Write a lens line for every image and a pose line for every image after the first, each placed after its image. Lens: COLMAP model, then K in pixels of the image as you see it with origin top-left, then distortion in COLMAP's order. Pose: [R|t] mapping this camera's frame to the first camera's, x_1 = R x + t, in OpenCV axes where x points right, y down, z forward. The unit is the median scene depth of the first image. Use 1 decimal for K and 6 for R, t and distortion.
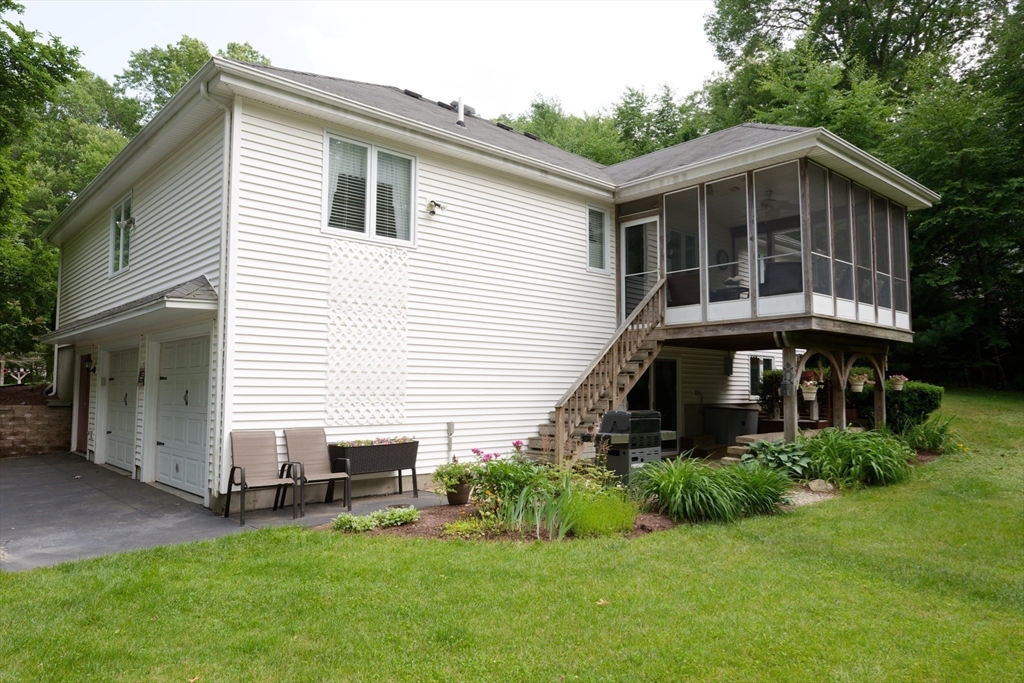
lens RADIAL K [[696.1, 0, 512.0], [0, 696.1, 341.5], [0, 0, 1]] dist [-0.001234, -0.000300]
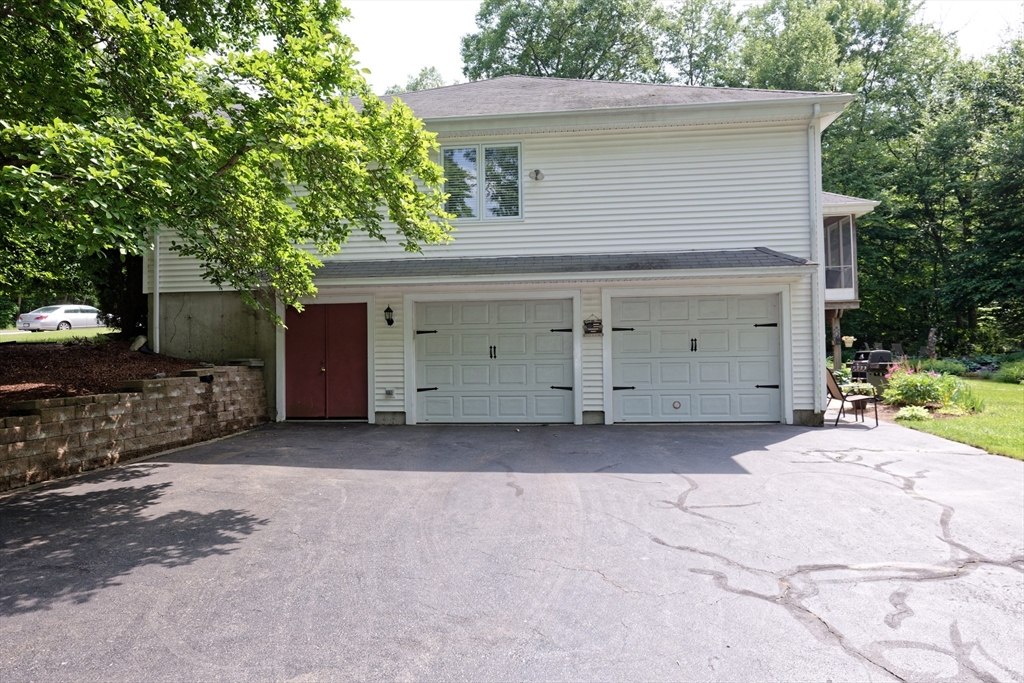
lens RADIAL K [[622.0, 0, 512.0], [0, 622.0, 341.5], [0, 0, 1]] dist [-0.000225, -0.000528]
pose [[0.735902, -0.003973, 0.677076, -1.209722], [-0.038608, 0.998110, 0.047820, 0.023023], [-0.675986, -0.061332, 0.734358, 0.353737]]
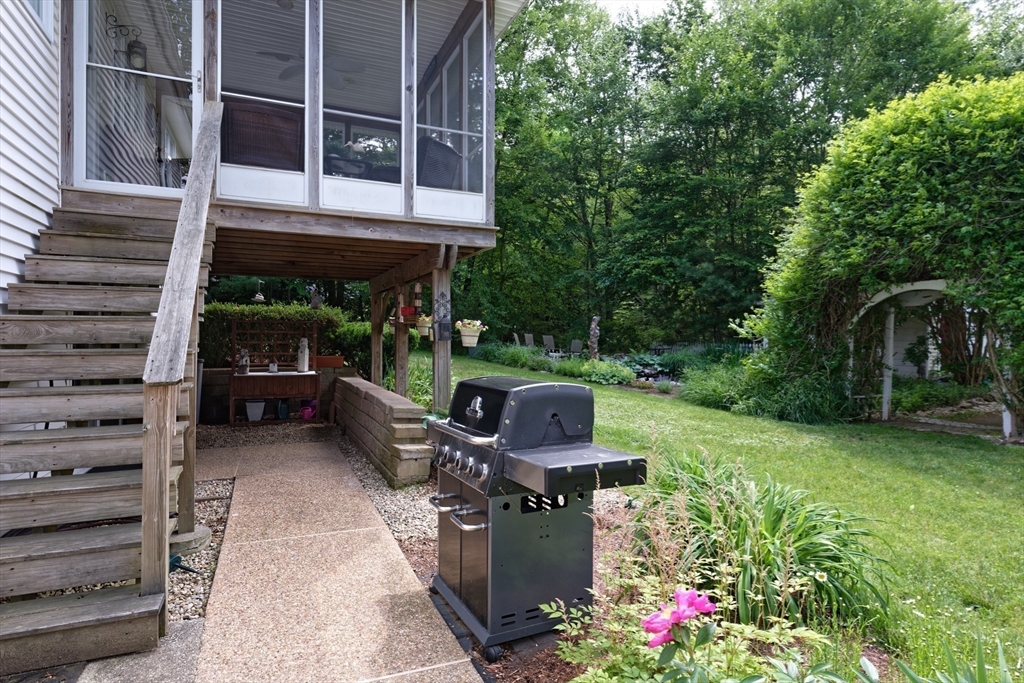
lens RADIAL K [[542.6, 0, 512.0], [0, 542.6, 341.5], [0, 0, 1]] dist [0.000589, -0.000210]
pose [[0.305663, -0.011779, 0.952067, -0.086774], [-0.079343, 0.996131, 0.037797, 0.049107], [-0.948828, -0.087093, 0.303546, 0.708921]]
